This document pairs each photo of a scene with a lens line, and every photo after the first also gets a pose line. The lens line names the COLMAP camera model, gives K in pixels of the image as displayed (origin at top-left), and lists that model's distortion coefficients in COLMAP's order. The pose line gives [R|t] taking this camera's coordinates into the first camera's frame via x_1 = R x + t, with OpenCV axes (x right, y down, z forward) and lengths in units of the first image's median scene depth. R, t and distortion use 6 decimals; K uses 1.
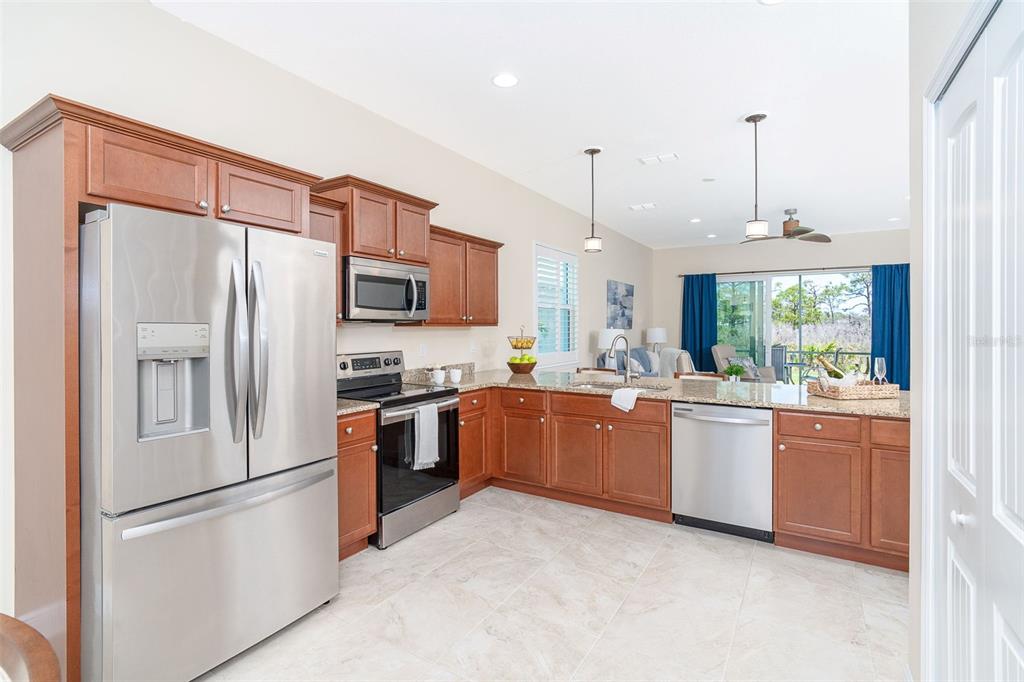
lens RADIAL K [[475.8, 0, 512.5], [0, 475.8, 331.7], [0, 0, 1]] dist [-0.014031, 0.003773]
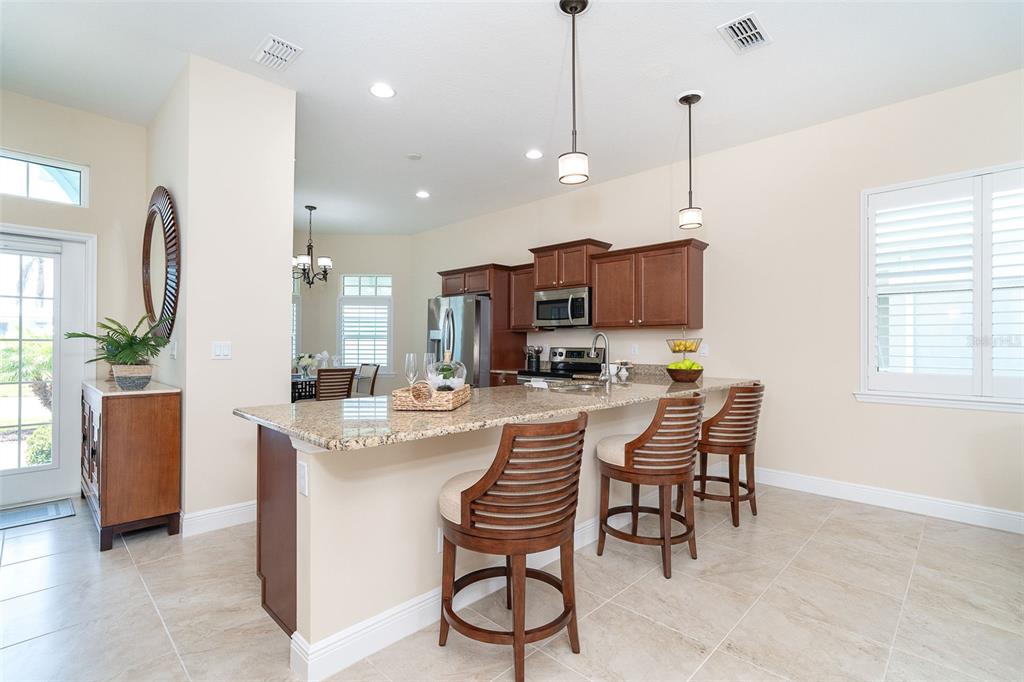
lens RADIAL K [[475.8, 0, 505.5], [0, 475.8, 339.0], [0, 0, 1]] dist [-0.014031, 0.003773]
pose [[-0.235530, -0.006972, -0.971842, 1.128300], [-0.015805, 0.999870, -0.003343, 0.022562], [0.971739, 0.014573, -0.235610, 1.021670]]
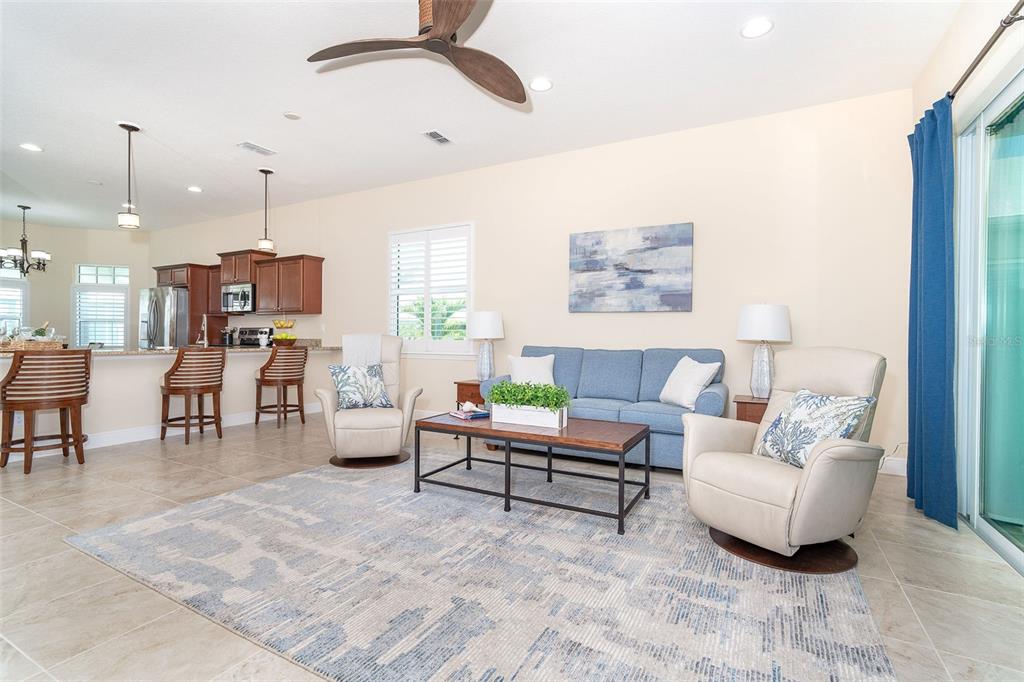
lens RADIAL K [[475.8, 0, 504.5], [0, 475.8, 340.9], [0, 0, 1]] dist [-0.014031, 0.003773]
pose [[0.041456, 0.015356, -0.999022, 1.667010], [-0.018911, 0.999715, 0.014581, 0.045988], [0.998961, 0.018288, 0.041735, 1.824562]]
